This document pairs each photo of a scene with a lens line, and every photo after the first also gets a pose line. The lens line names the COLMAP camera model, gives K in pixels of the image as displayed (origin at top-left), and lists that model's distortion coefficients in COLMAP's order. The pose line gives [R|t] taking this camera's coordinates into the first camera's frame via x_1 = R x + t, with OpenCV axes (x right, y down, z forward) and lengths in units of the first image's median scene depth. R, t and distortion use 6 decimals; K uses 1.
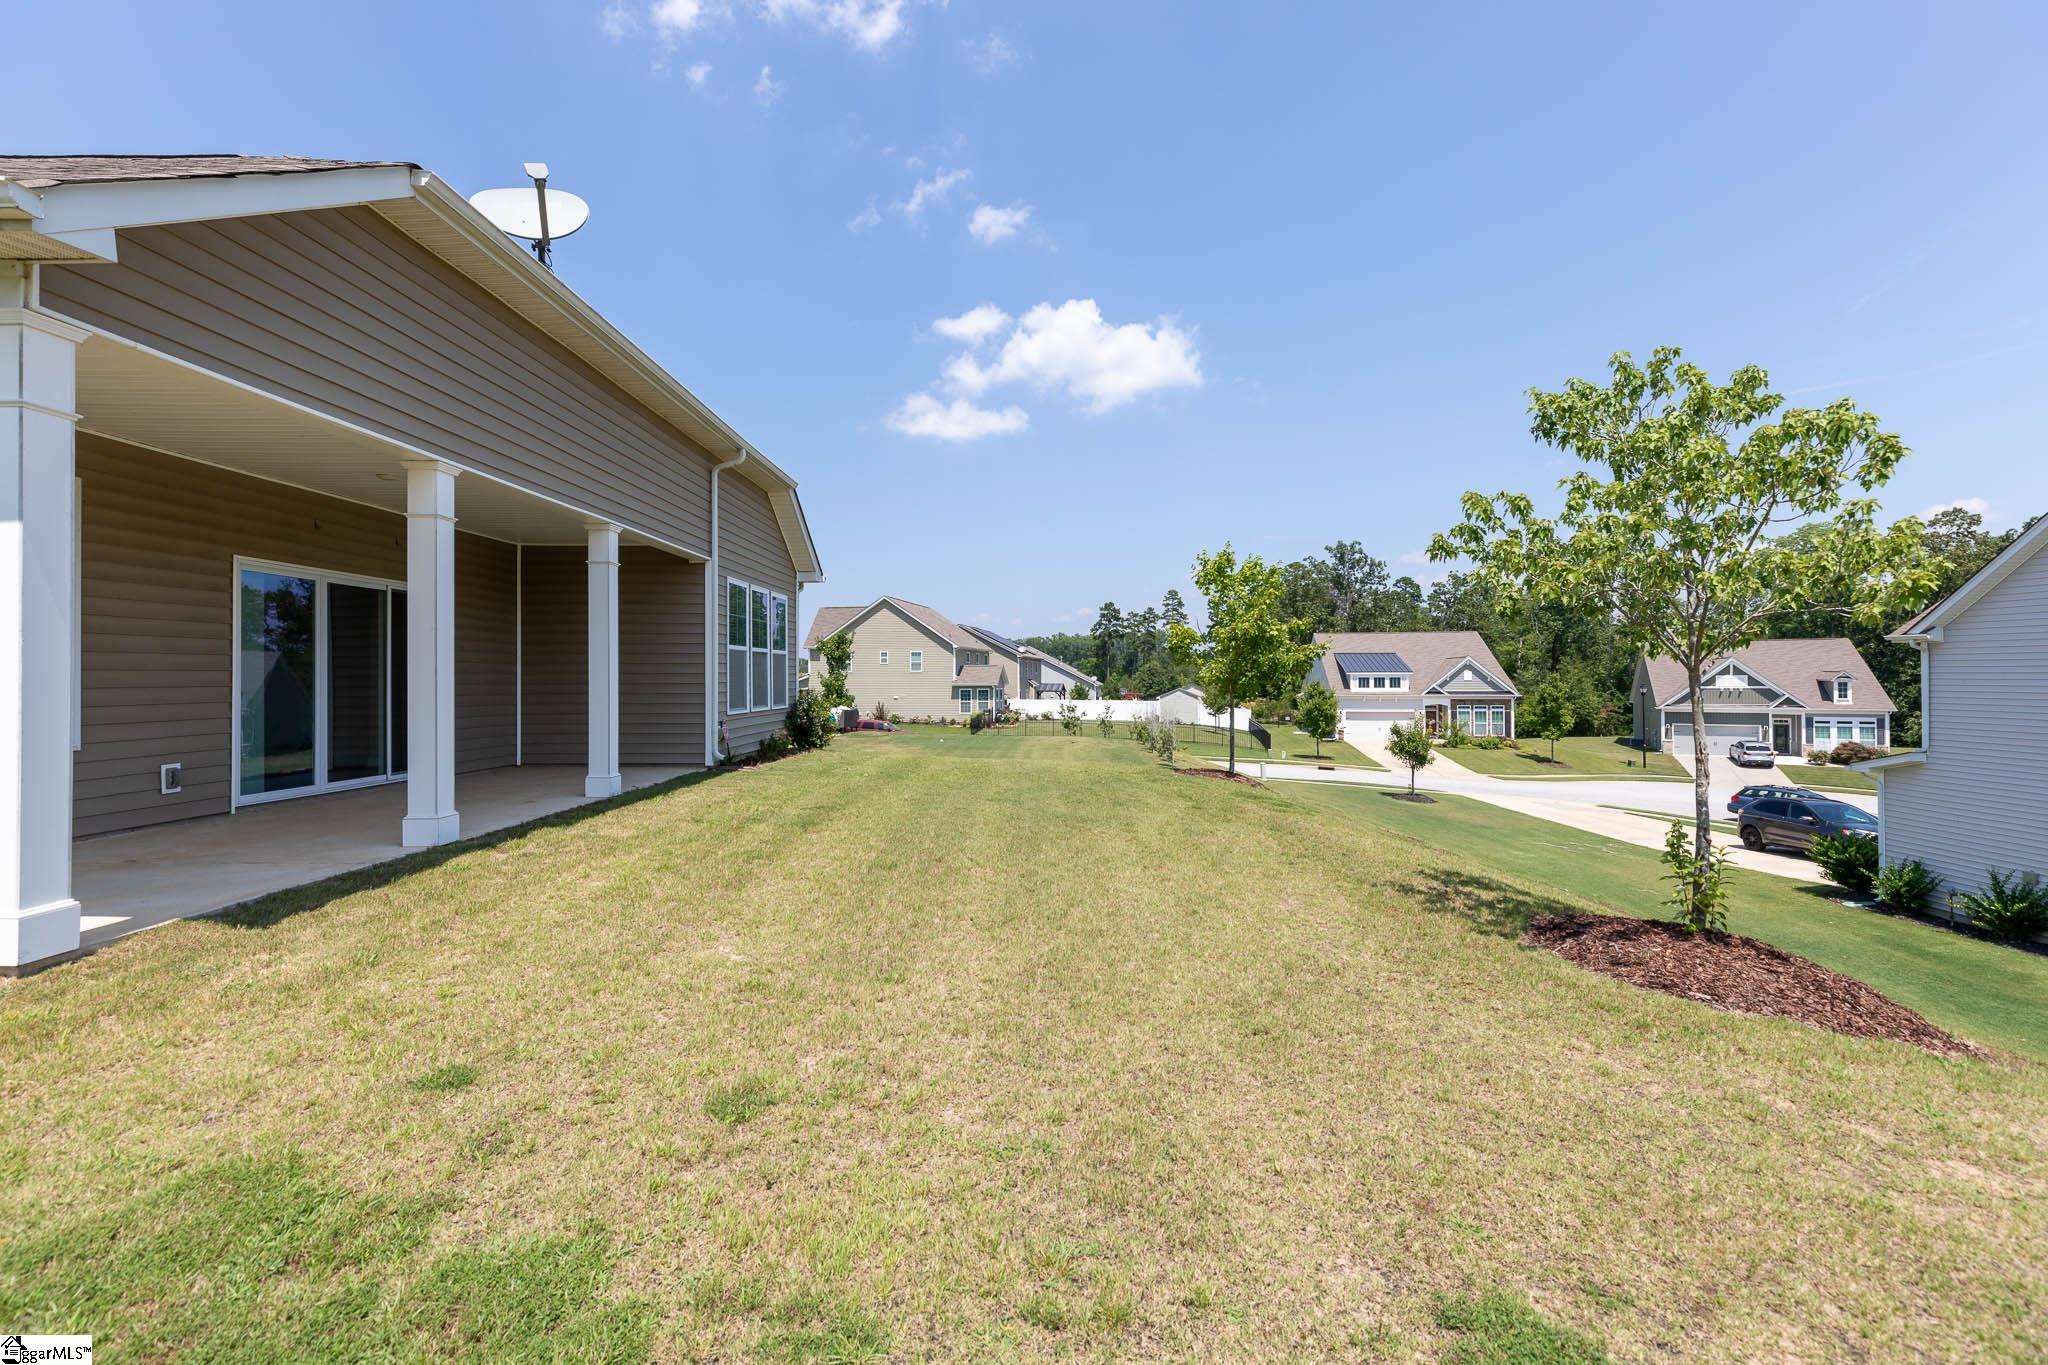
lens RADIAL K [[932.5, 0, 1023.6], [0, 932.5, 669.4], [0, 0, 1]] dist [0.007750, 0.001469]
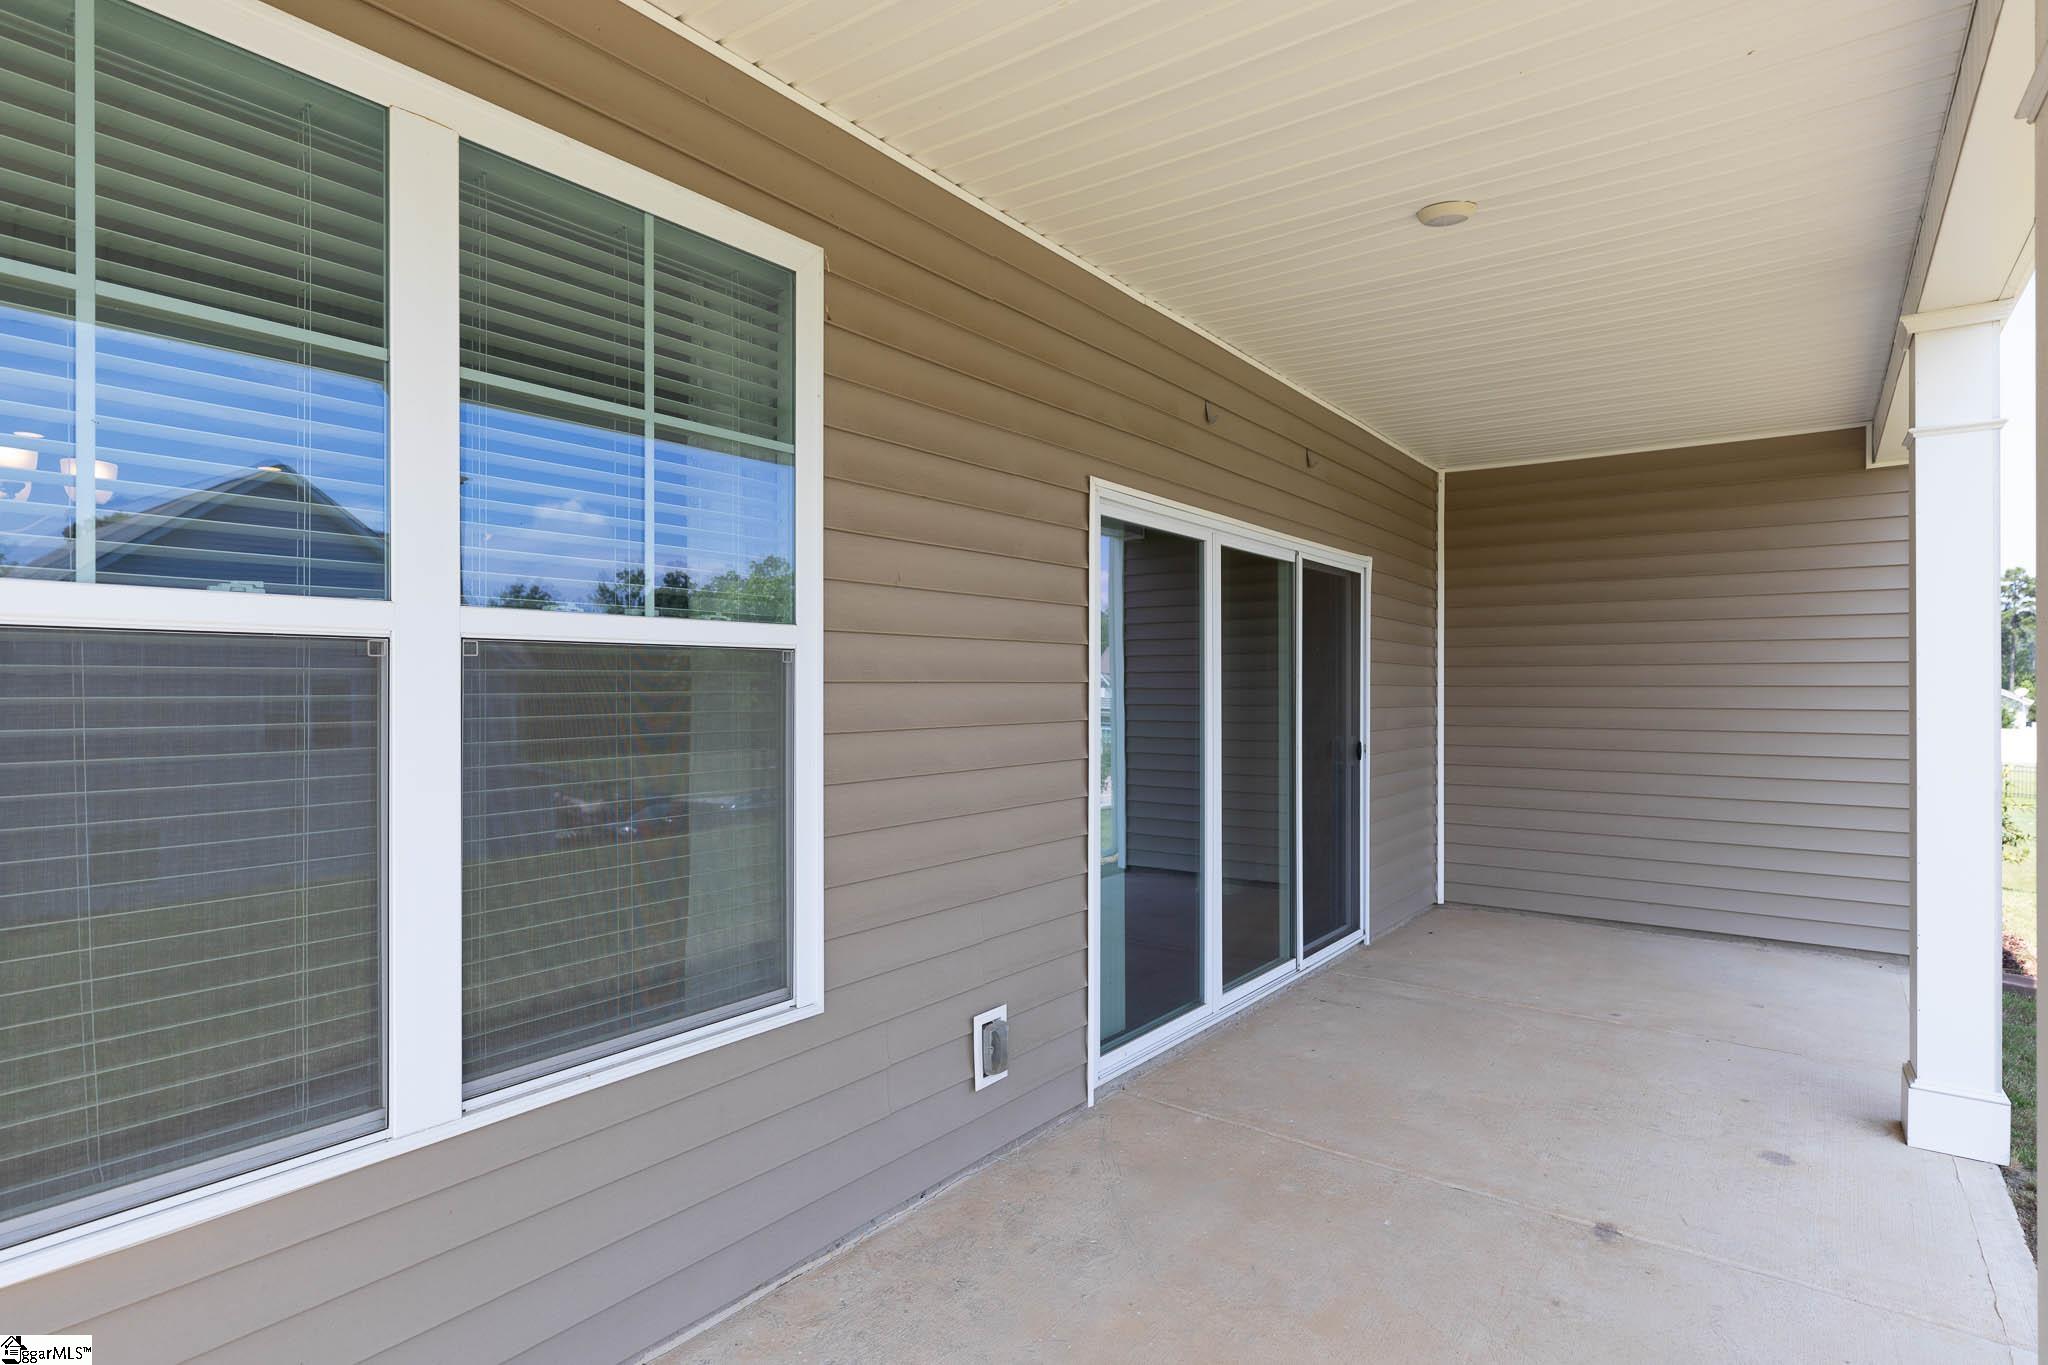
lens RADIAL K [[1100.8, 0, 1028.0], [0, 1100.8, 682.8], [0, 0, 1]] dist [0.003360, 0.000667]
pose [[0.815665, 0.005276, -0.578500, -0.584732], [-0.000638, 0.999966, 0.008221, -0.035437], [0.578524, -0.006337, 0.815641, 0.590530]]
